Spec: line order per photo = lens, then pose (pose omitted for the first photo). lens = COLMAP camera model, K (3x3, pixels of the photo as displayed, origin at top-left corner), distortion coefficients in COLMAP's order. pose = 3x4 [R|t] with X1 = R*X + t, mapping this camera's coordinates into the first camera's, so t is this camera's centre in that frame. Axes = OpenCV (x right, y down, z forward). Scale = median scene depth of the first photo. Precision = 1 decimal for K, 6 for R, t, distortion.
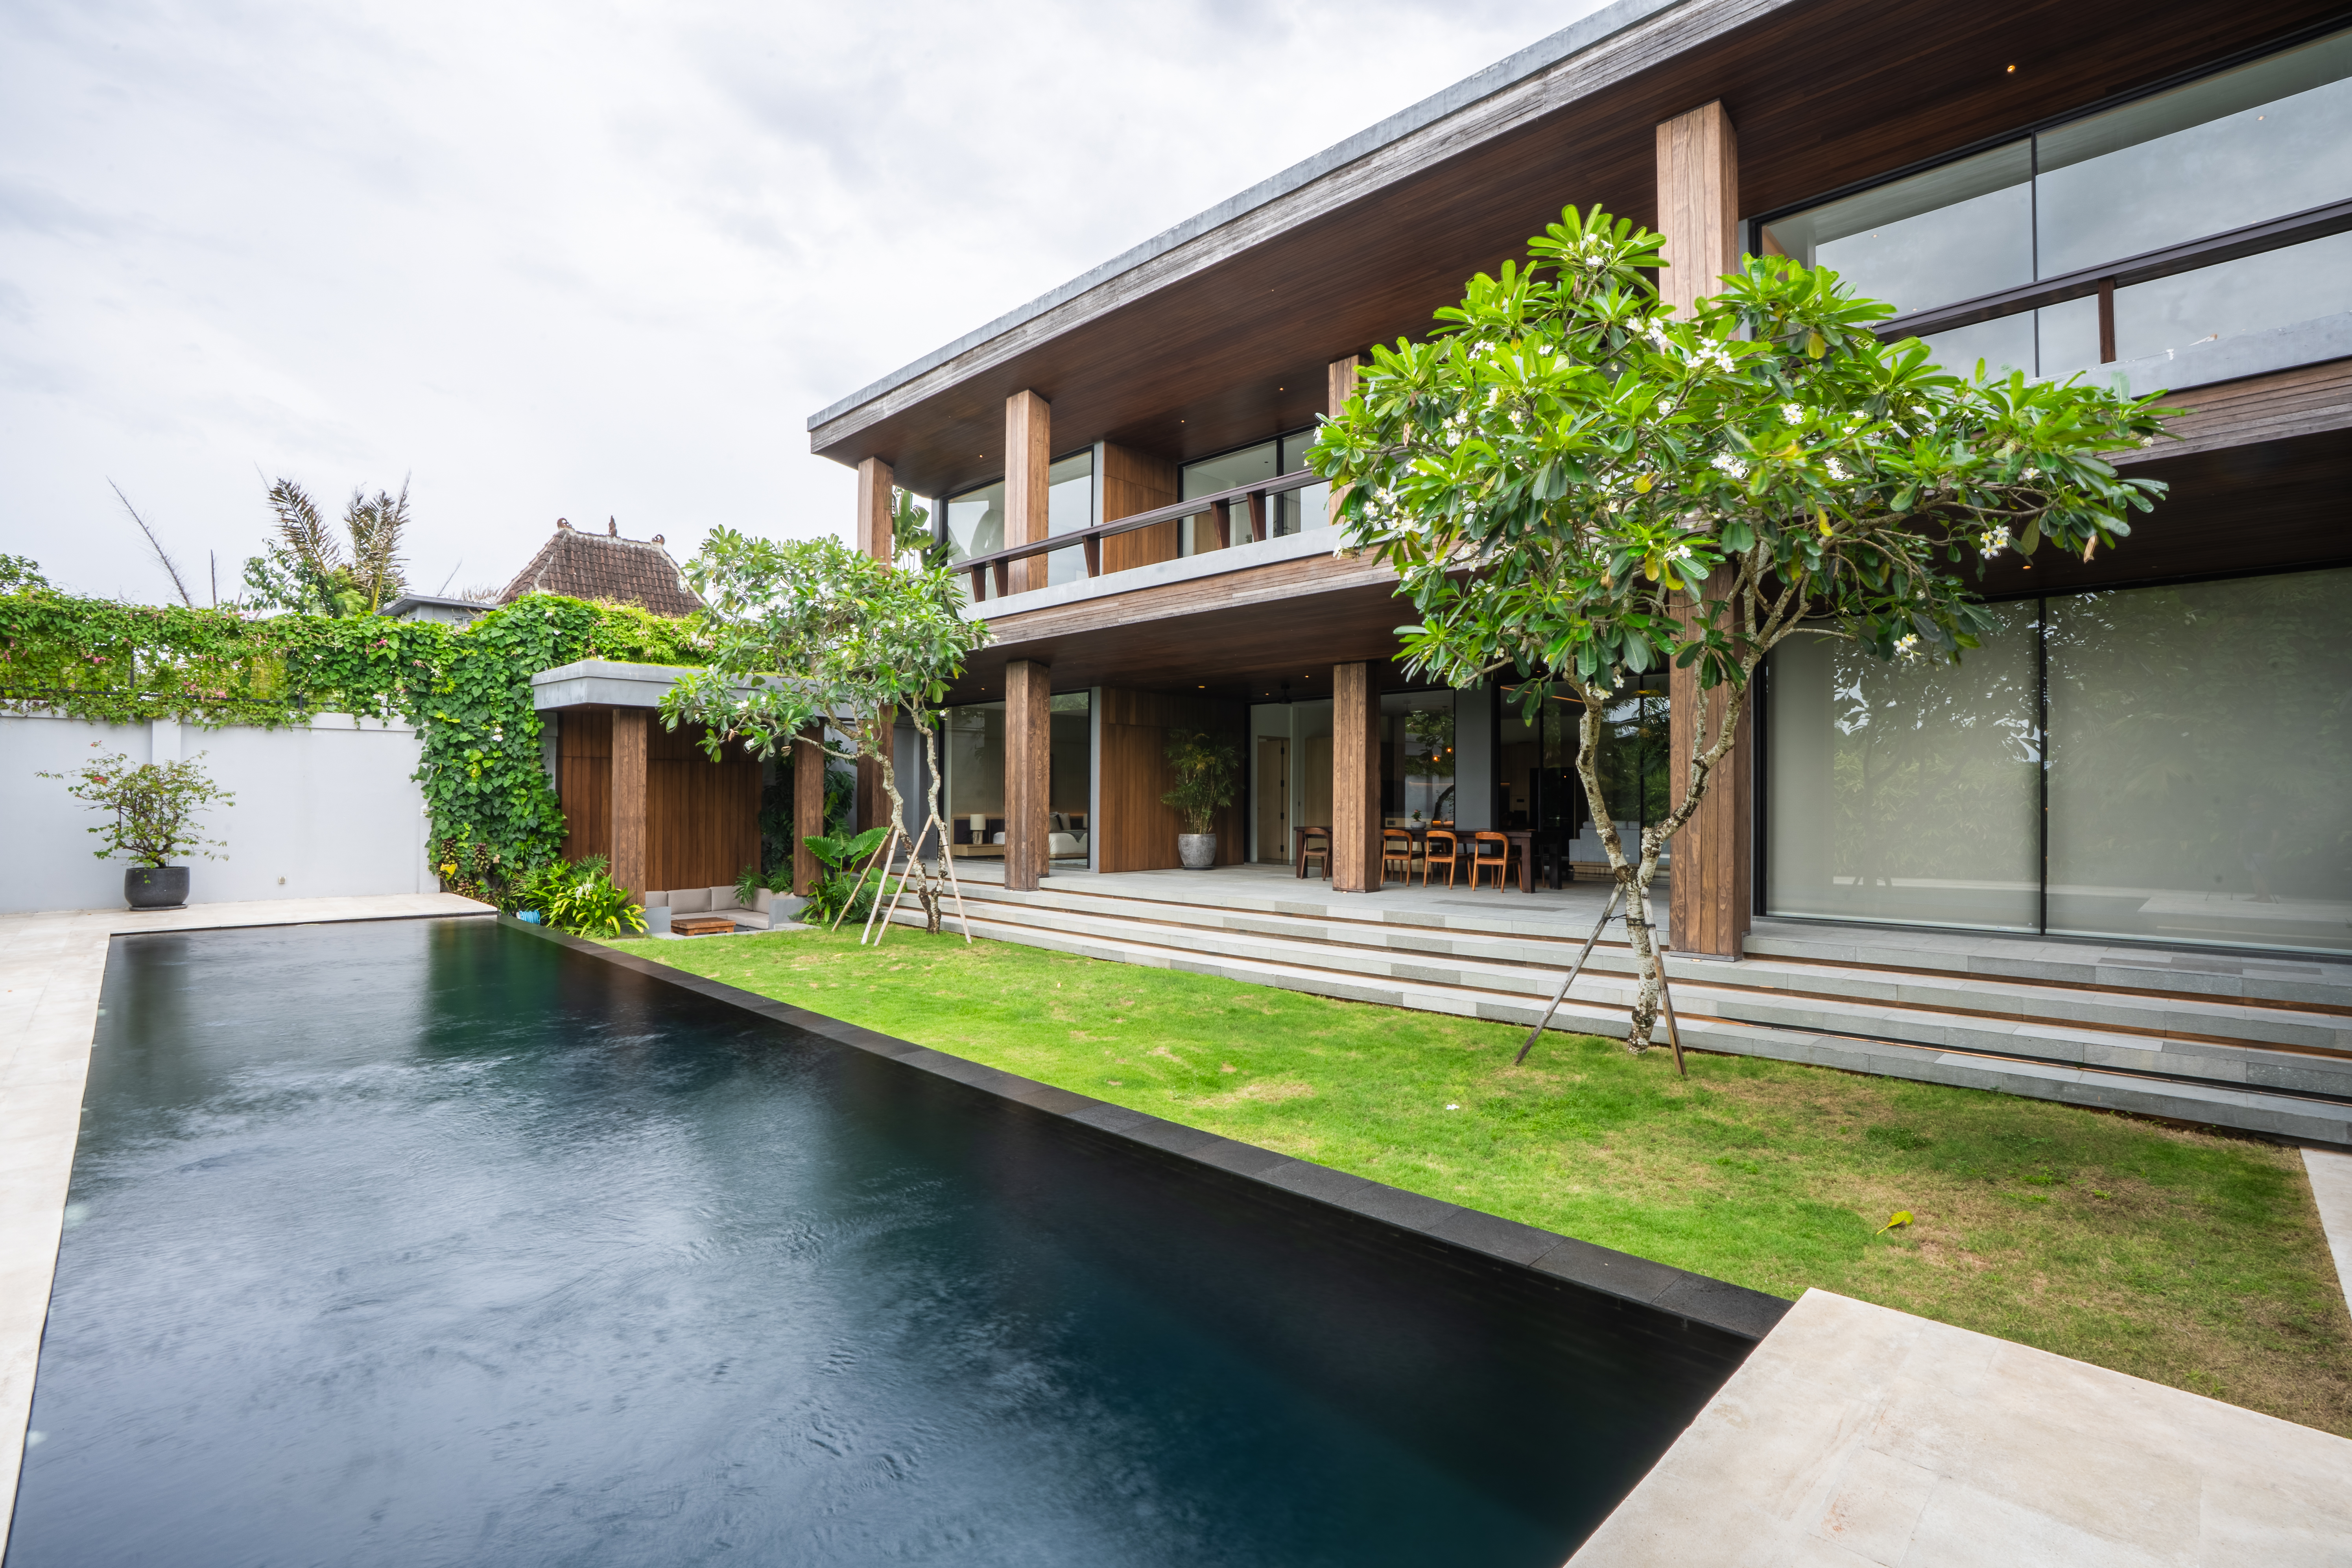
lens RADIAL K [[1081.8, 0, 1180.5], [0, 1081.8, 799.7], [0, 0, 1]] dist [-0.074690, 0.027650]
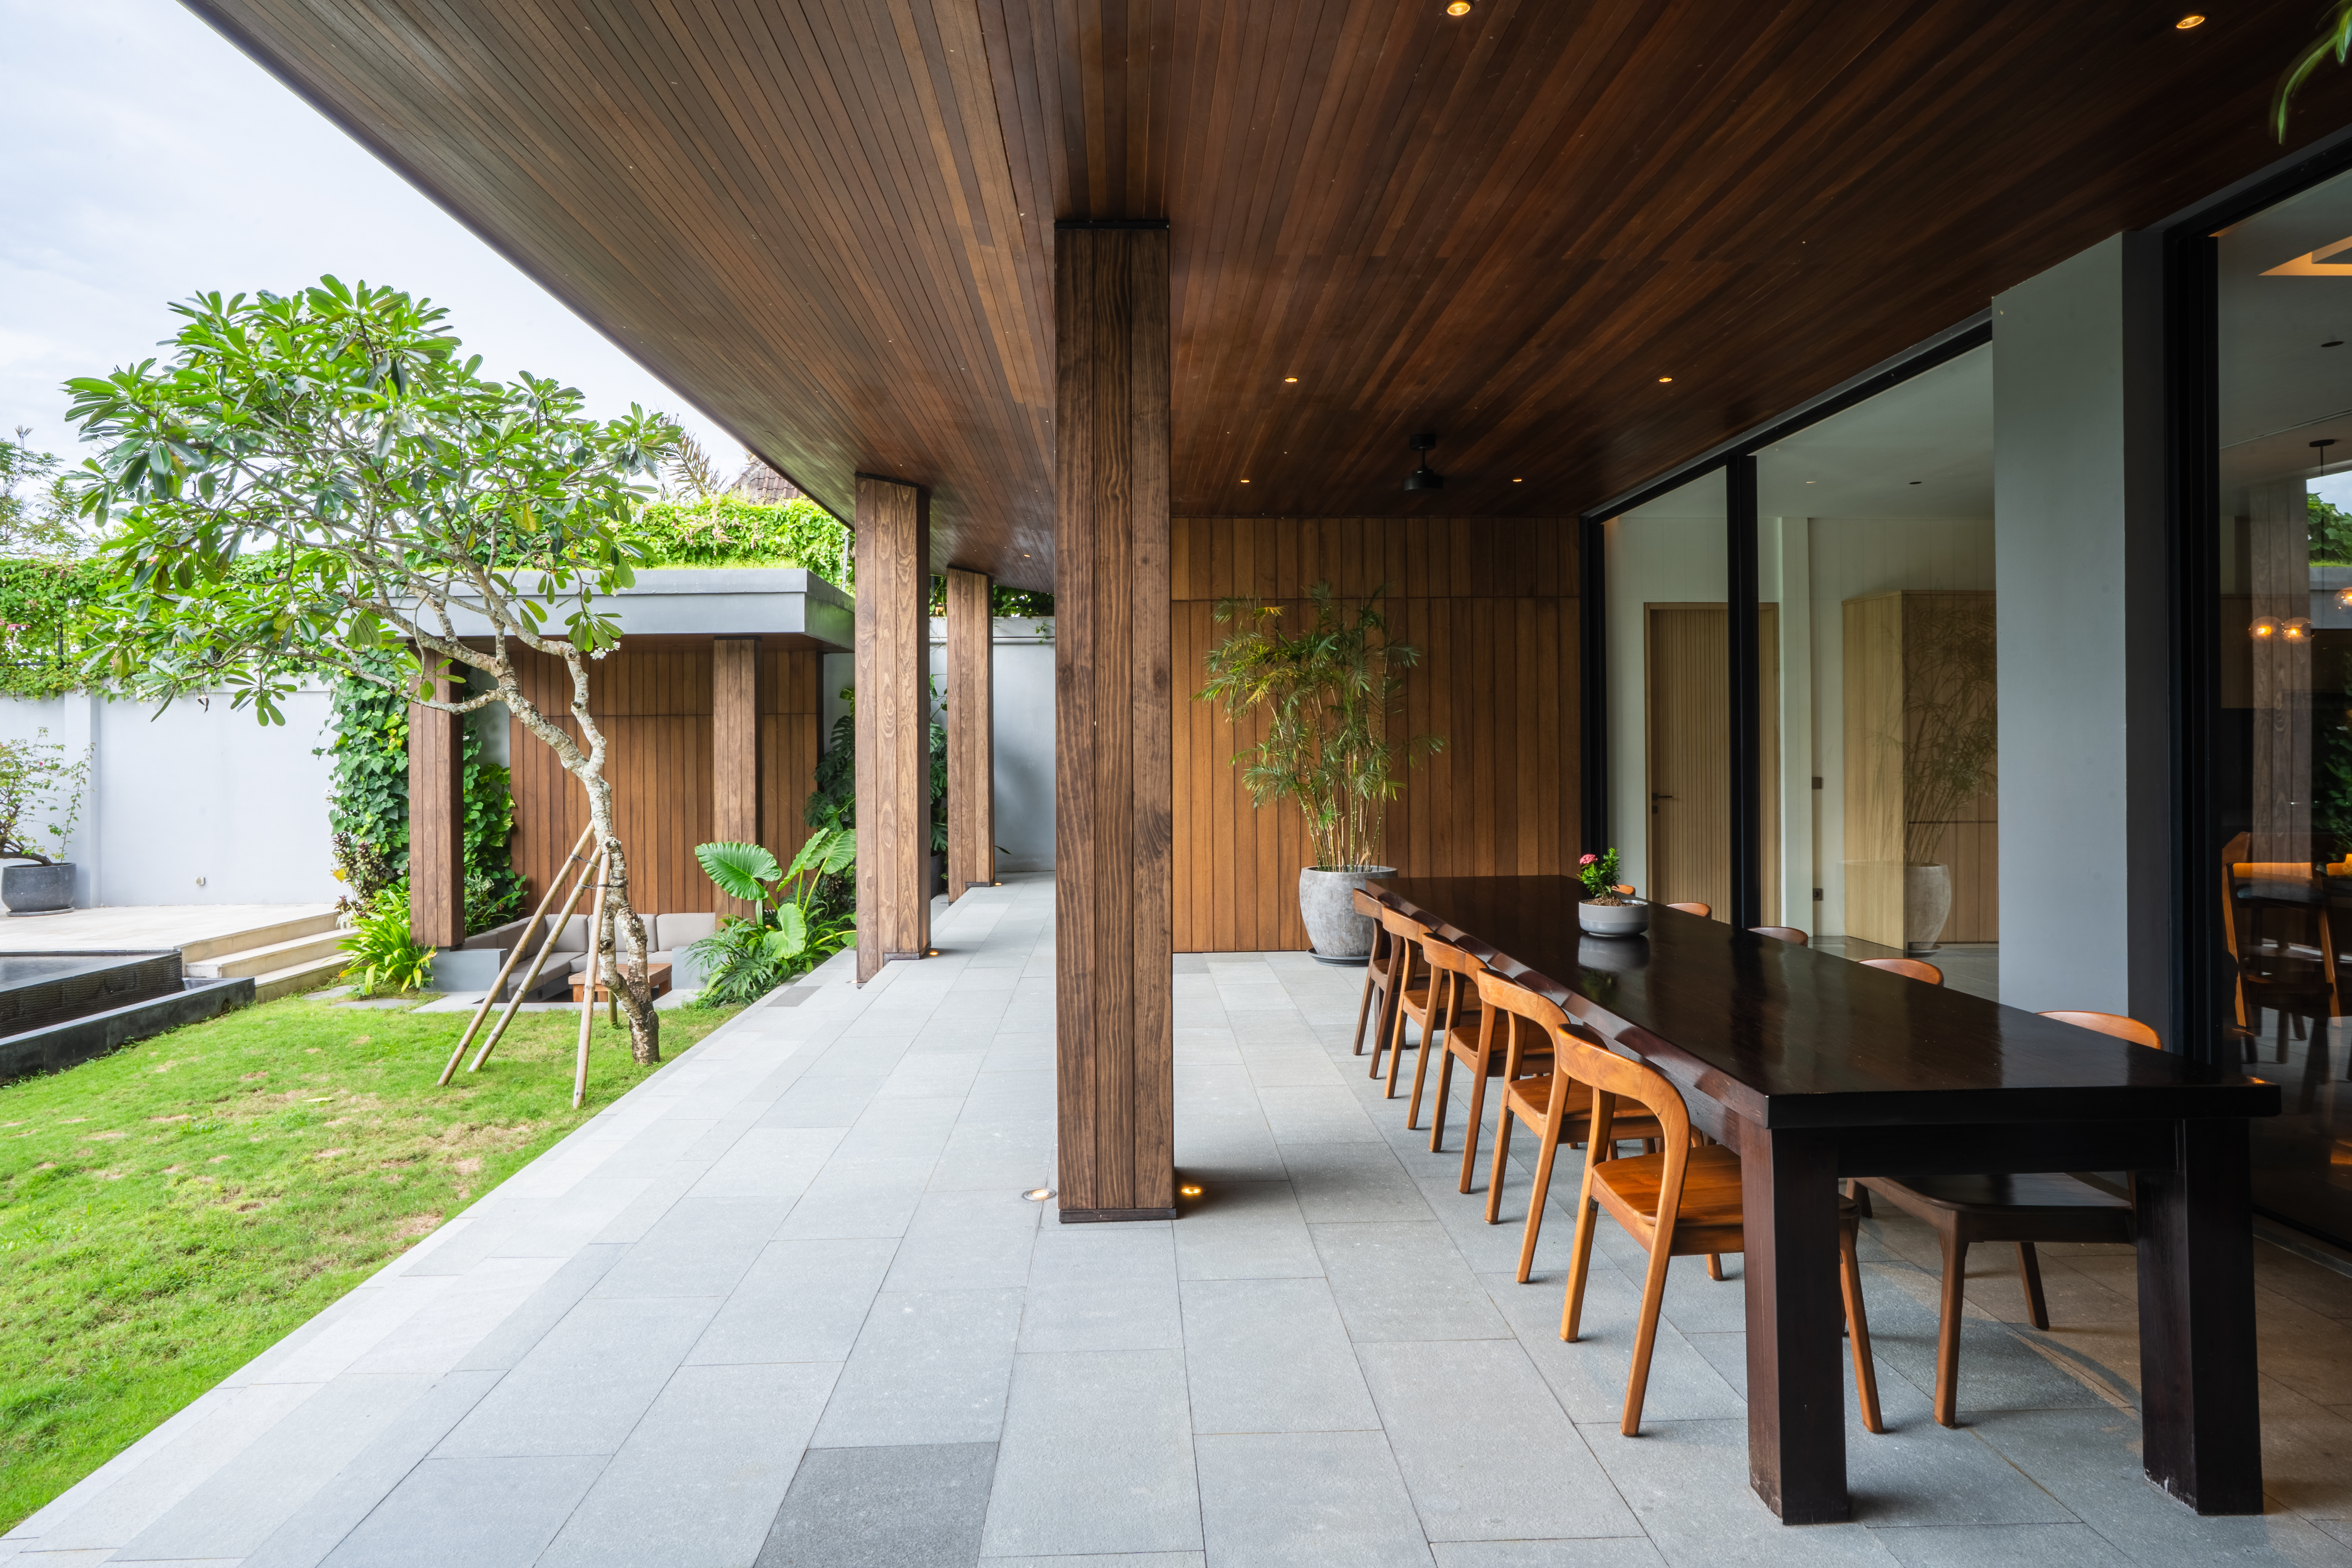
lens RADIAL K [[1306.1, 0, 1159.3], [0, 1306.1, 747.8], [0, 0, 1]] dist [-0.051690, 0.028883]
pose [[0.716873, -0.011527, -0.697108, 0.345820], [0.014690, 0.999891, -0.001427, -0.013710], [0.697049, -0.009218, 0.716964, 0.743203]]
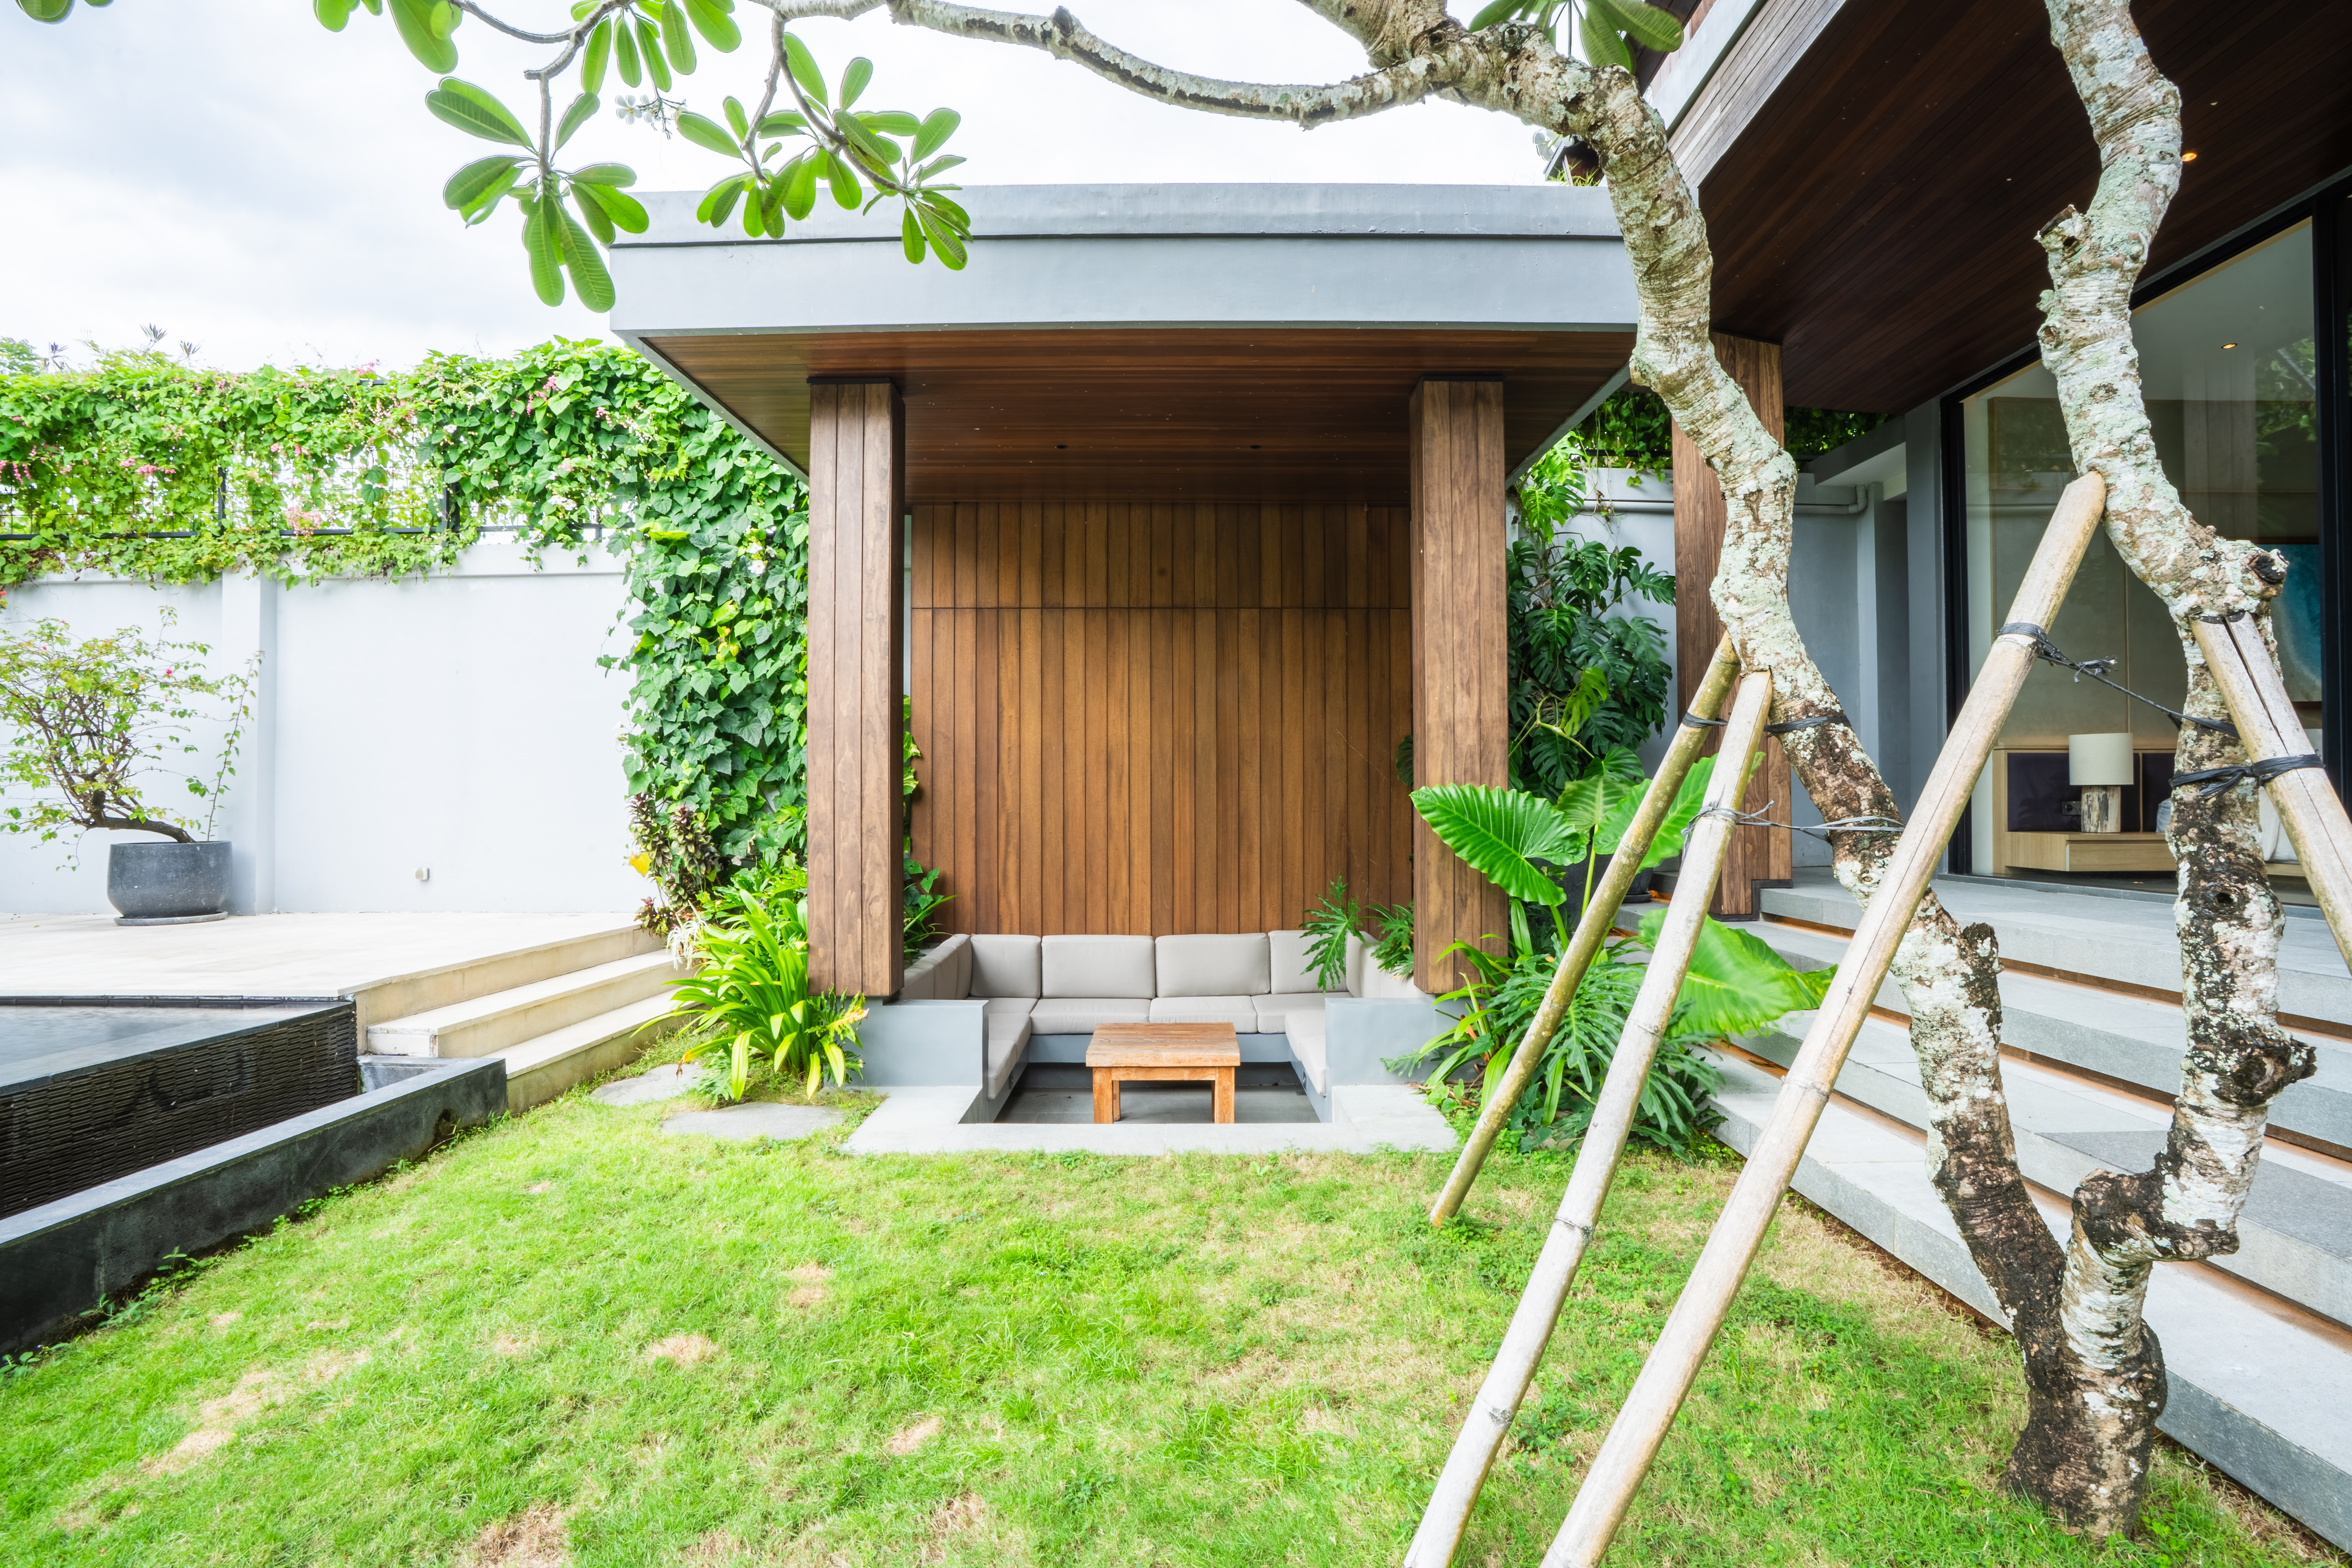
lens RADIAL K [[1081.8, 0, 1180.5], [0, 1081.8, 799.7], [0, 0, 1]] dist [-0.074690, 0.027650]
pose [[0.687520, -0.012263, -0.726062, -0.213824], [0.008671, 0.999925, -0.008677, 0.044322], [0.726114, -0.000330, 0.687574, 0.845711]]
